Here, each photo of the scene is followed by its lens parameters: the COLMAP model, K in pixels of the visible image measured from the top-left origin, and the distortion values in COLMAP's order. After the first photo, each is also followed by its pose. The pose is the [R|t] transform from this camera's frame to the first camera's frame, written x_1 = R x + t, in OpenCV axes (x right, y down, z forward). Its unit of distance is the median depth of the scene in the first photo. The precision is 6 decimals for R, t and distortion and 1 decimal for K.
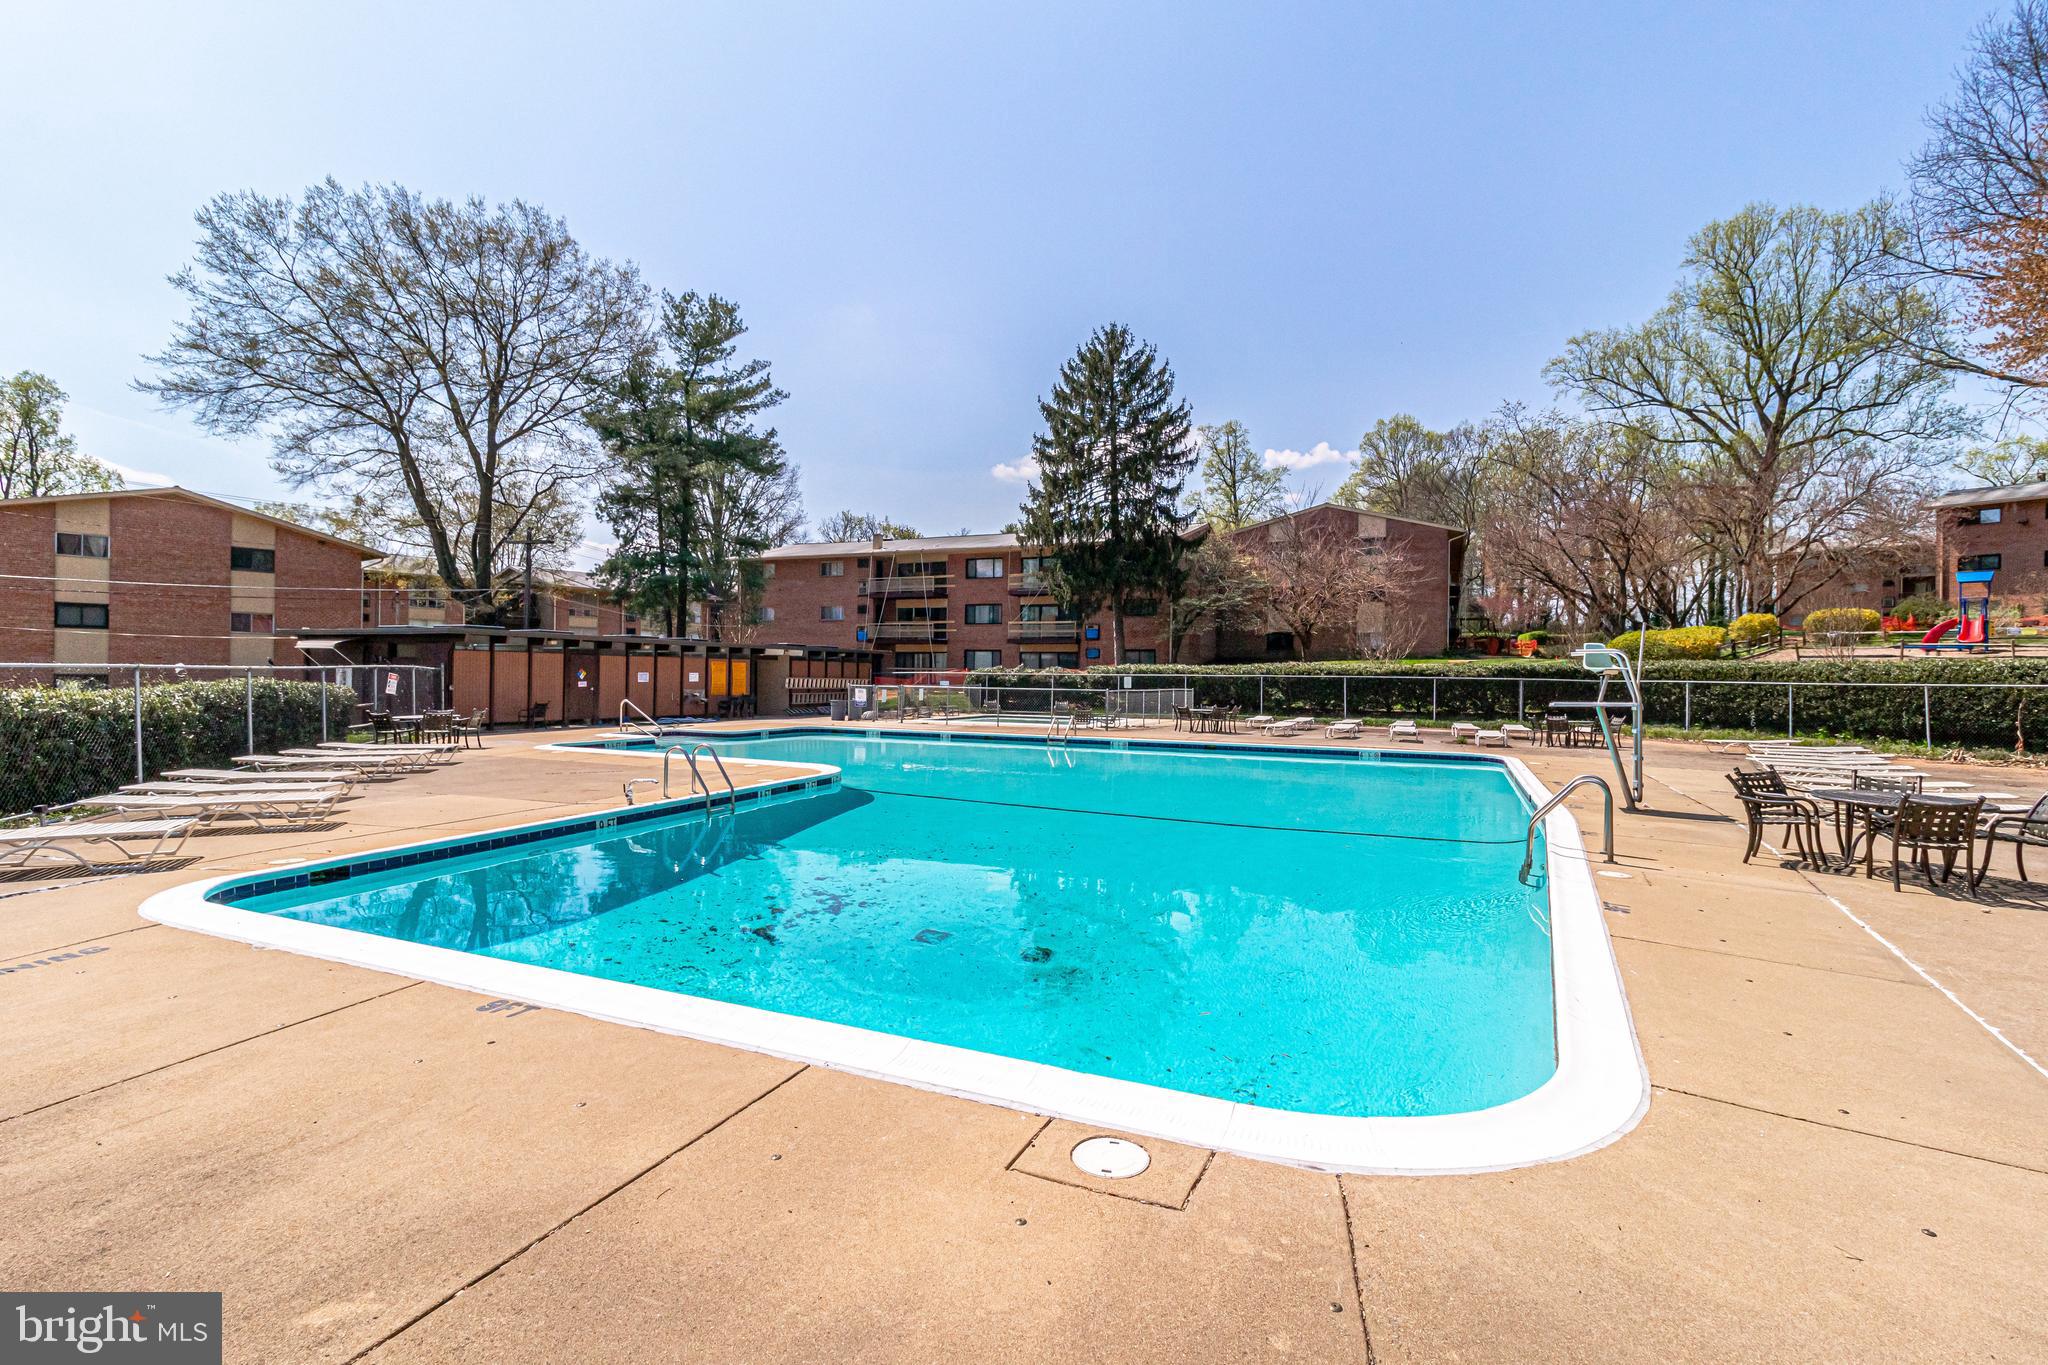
lens RADIAL K [[948.1, 0, 1018.6], [0, 948.1, 684.2], [0, 0, 1]] dist [0.008923, -0.000138]
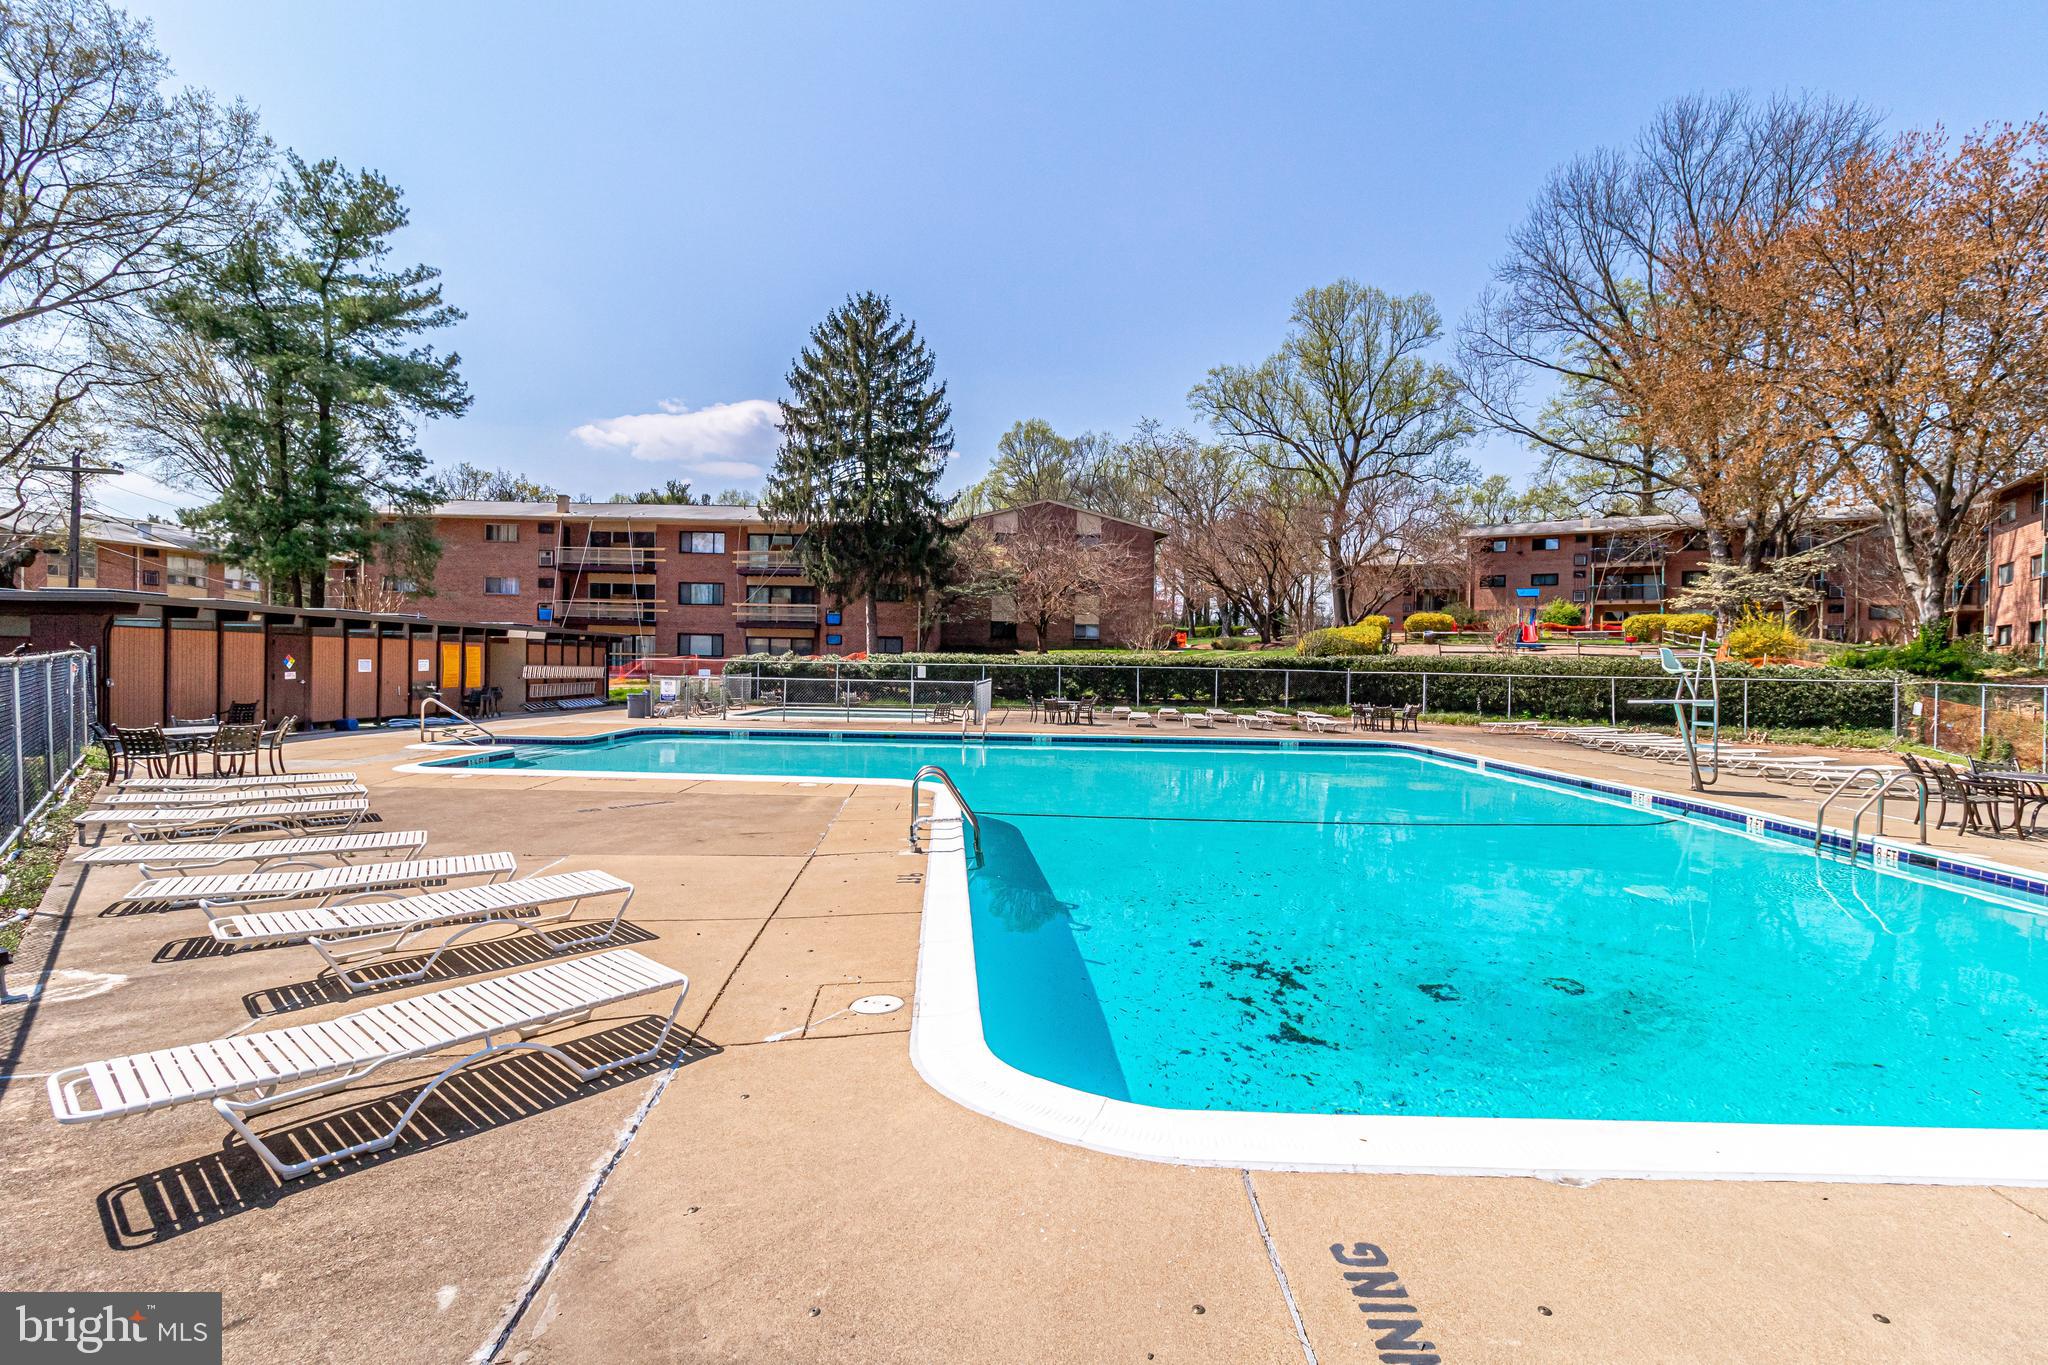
lens RADIAL K [[948.1, 0, 1023.3], [0, 948.1, 683.1], [0, 0, 1]] dist [0.008923, -0.000138]
pose [[0.917272, -0.003318, 0.398247, -0.135771], [-0.002629, 0.999893, 0.014386, -0.003695], [-0.398252, -0.014243, 0.917165, 0.062952]]
